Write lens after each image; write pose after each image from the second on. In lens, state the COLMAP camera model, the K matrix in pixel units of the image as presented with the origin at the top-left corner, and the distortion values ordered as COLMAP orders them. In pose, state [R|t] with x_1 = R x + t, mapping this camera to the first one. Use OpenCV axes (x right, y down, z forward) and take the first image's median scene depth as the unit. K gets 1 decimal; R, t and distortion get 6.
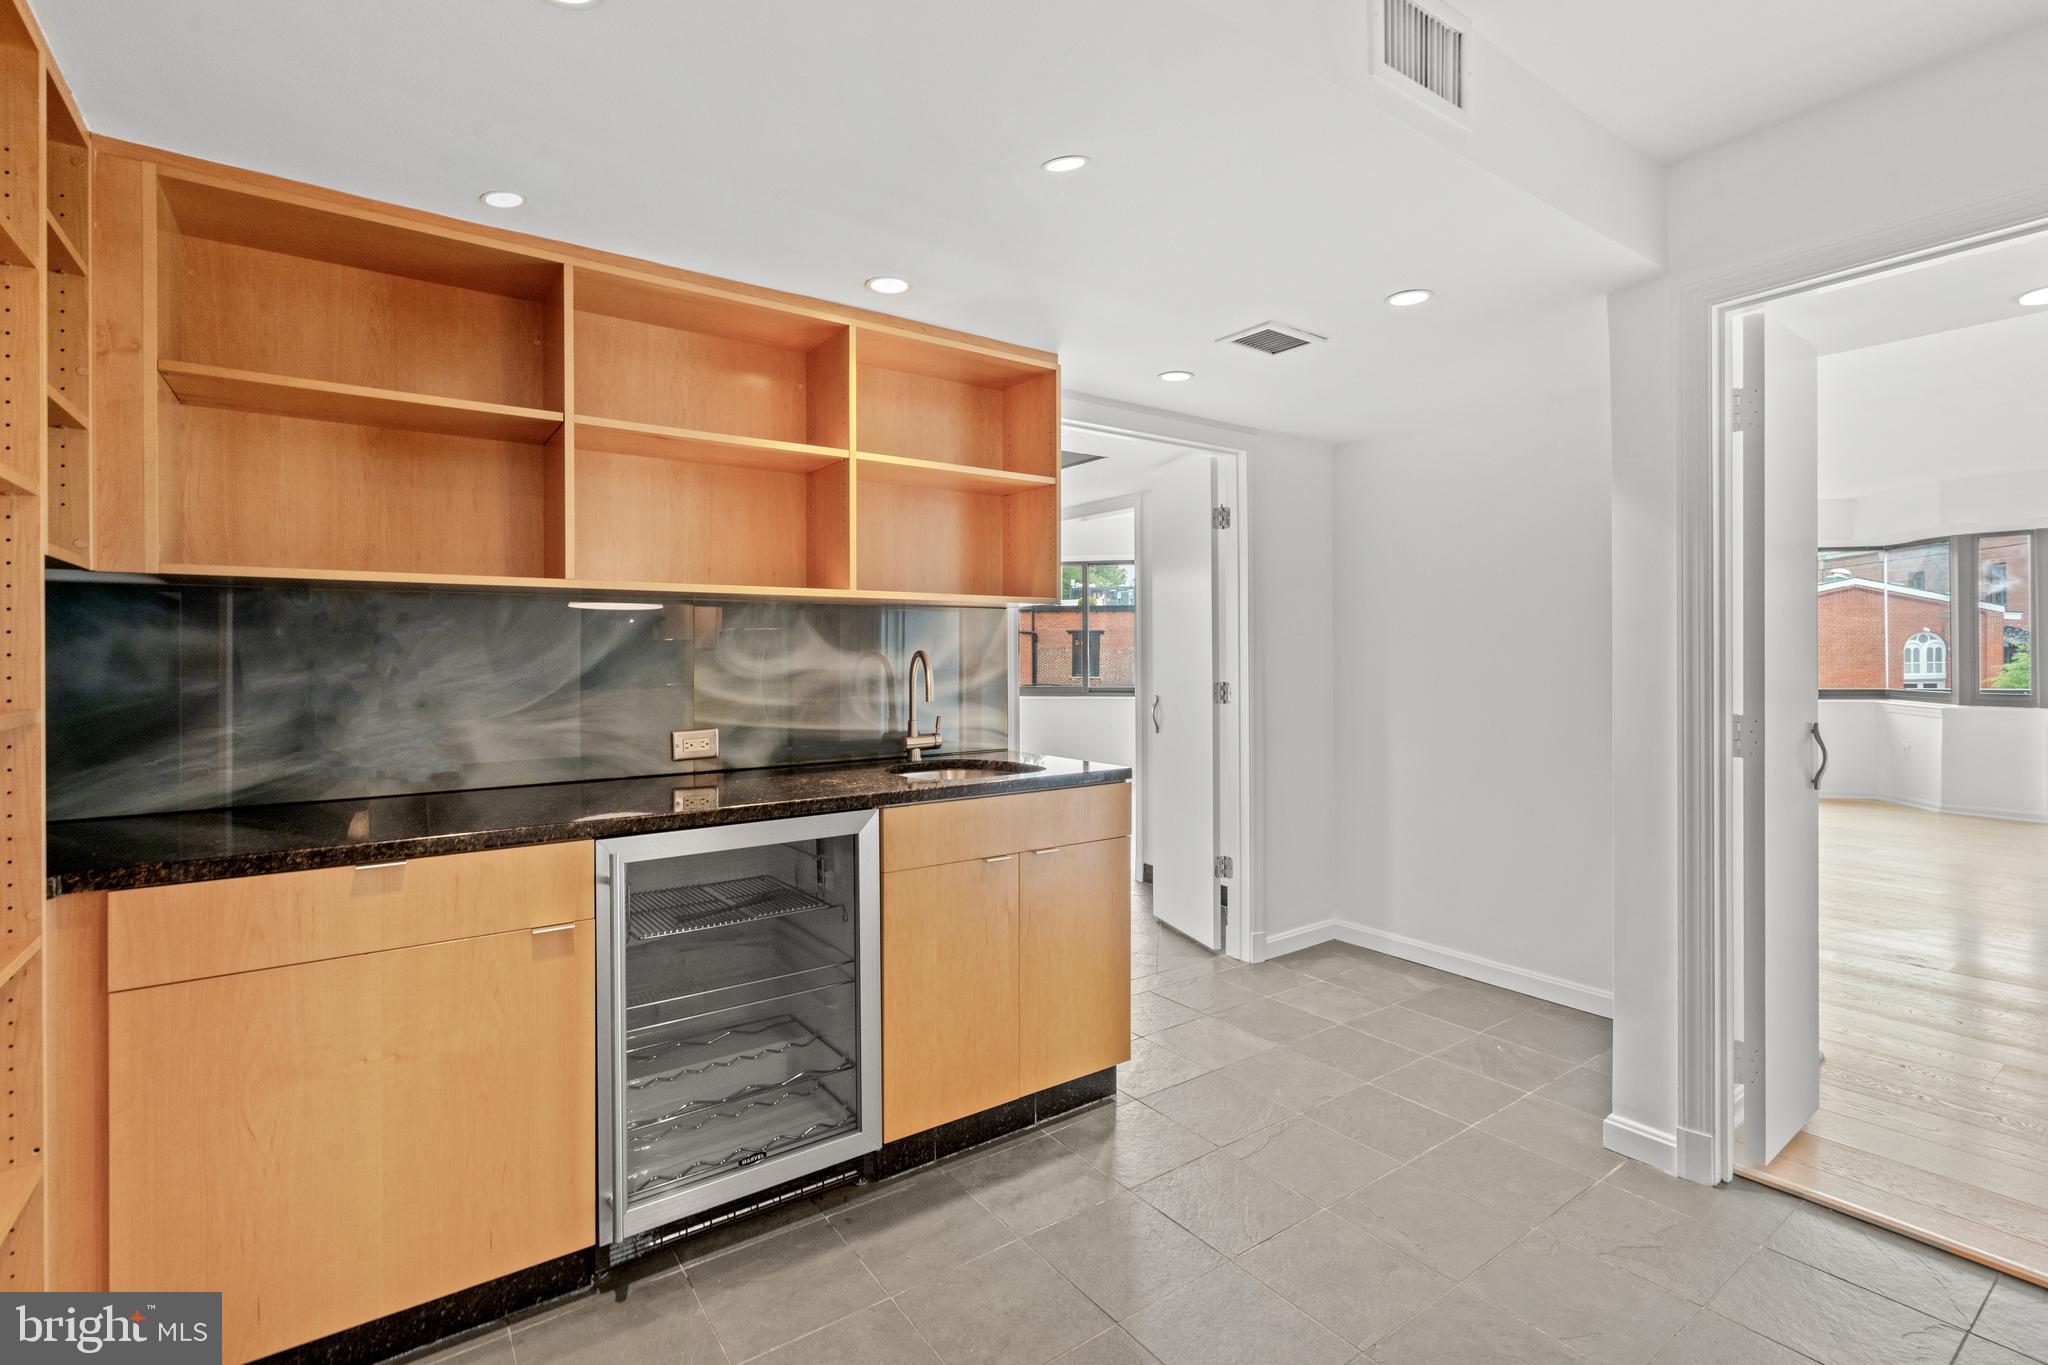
lens RADIAL K [[932.1, 0, 1023.2], [0, 932.1, 666.3], [0, 0, 1]] dist [0.001380, 0.000187]
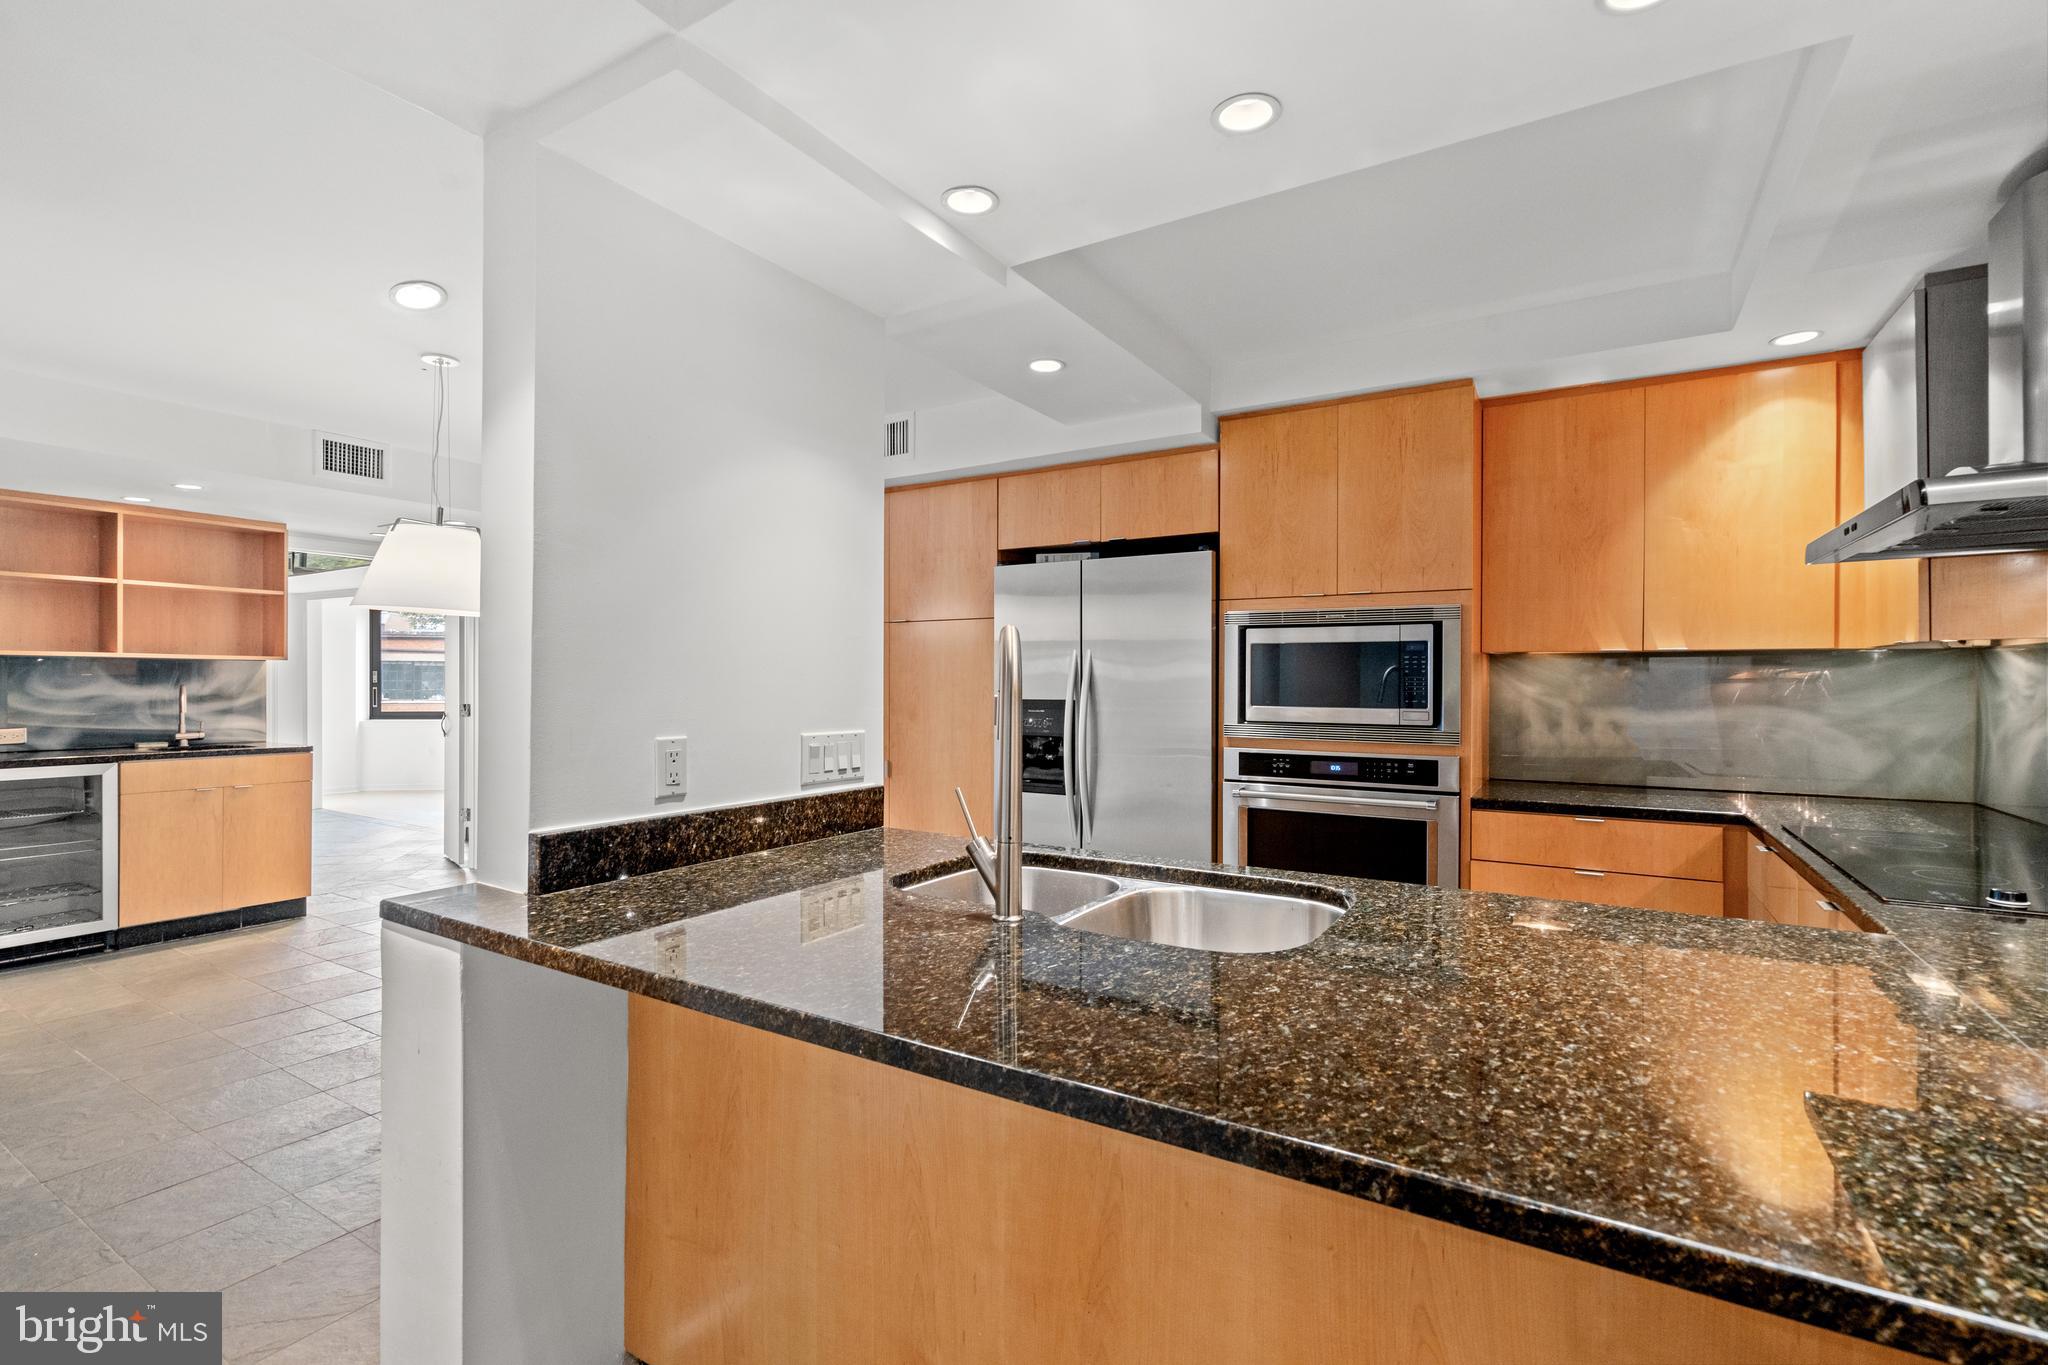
lens RADIAL K [[932.1, 0, 1020.6], [0, 932.1, 695.6], [0, 0, 1]] dist [0.001380, 0.000187]
pose [[0.938081, -0.002094, 0.346411, 0.822178], [0.005147, 0.999956, -0.007892, 0.027531], [-0.346379, 0.009186, 0.938050, -1.324124]]
